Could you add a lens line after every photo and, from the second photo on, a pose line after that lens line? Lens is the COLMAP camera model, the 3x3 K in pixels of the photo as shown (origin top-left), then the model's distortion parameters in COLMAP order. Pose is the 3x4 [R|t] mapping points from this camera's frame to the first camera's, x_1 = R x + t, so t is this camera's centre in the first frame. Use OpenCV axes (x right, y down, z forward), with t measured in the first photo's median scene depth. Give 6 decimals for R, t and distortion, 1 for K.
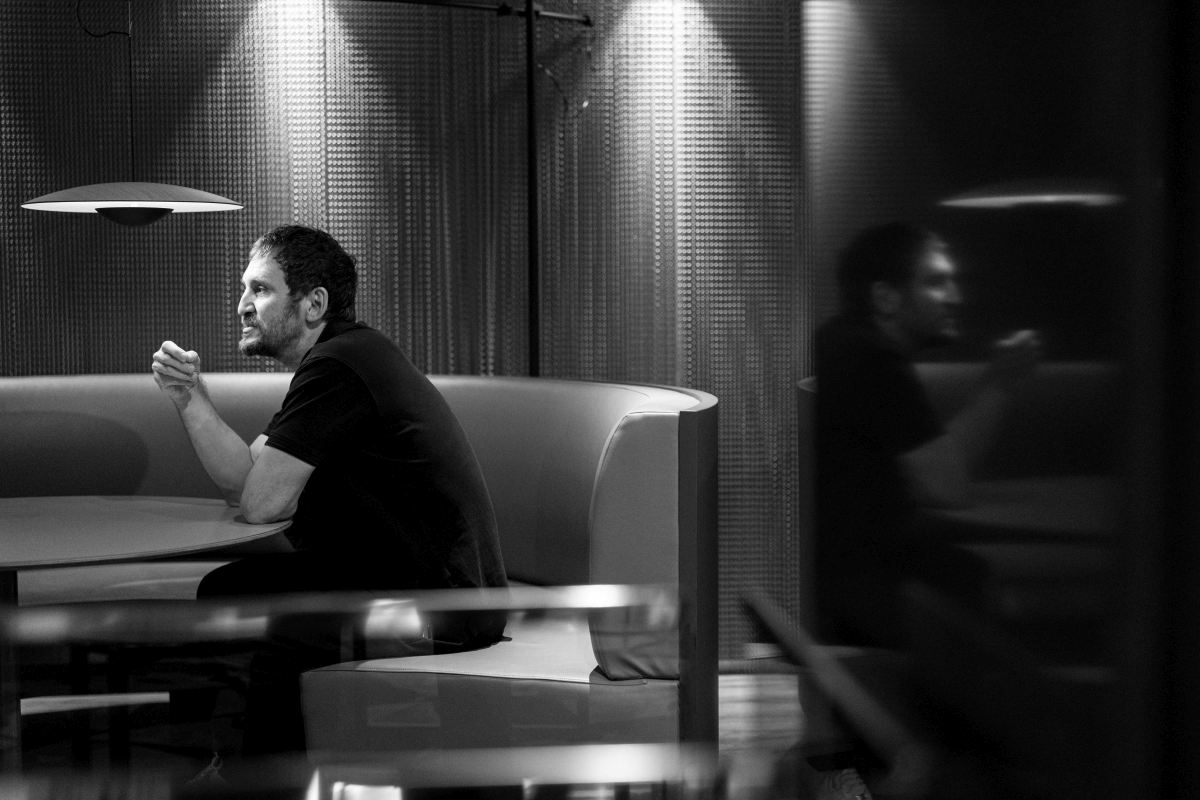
lens RADIAL K [[1672.8, 0, 603.3], [0, 1672.8, 400.3], [0, 0, 1]] dist [0.029578, 0.000000]
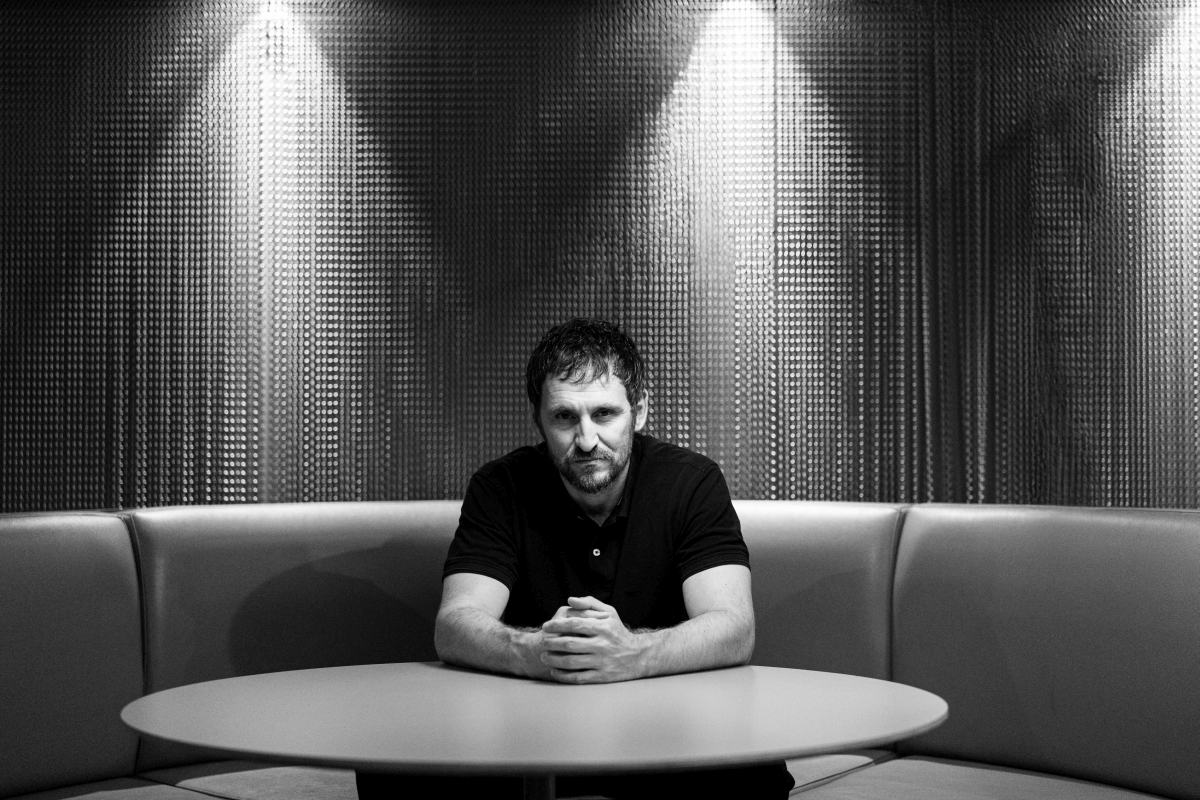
lens RADIAL K [[1672.8, 0, 602.8], [0, 1672.8, 399.1], [0, 0, 1]] dist [0.029578, 0.000000]
pose [[0.964893, -0.000393, -0.262645, -0.034070], [-0.019778, 0.997051, -0.074152, -0.003656], [0.261899, 0.076743, 0.962039, 0.209753]]
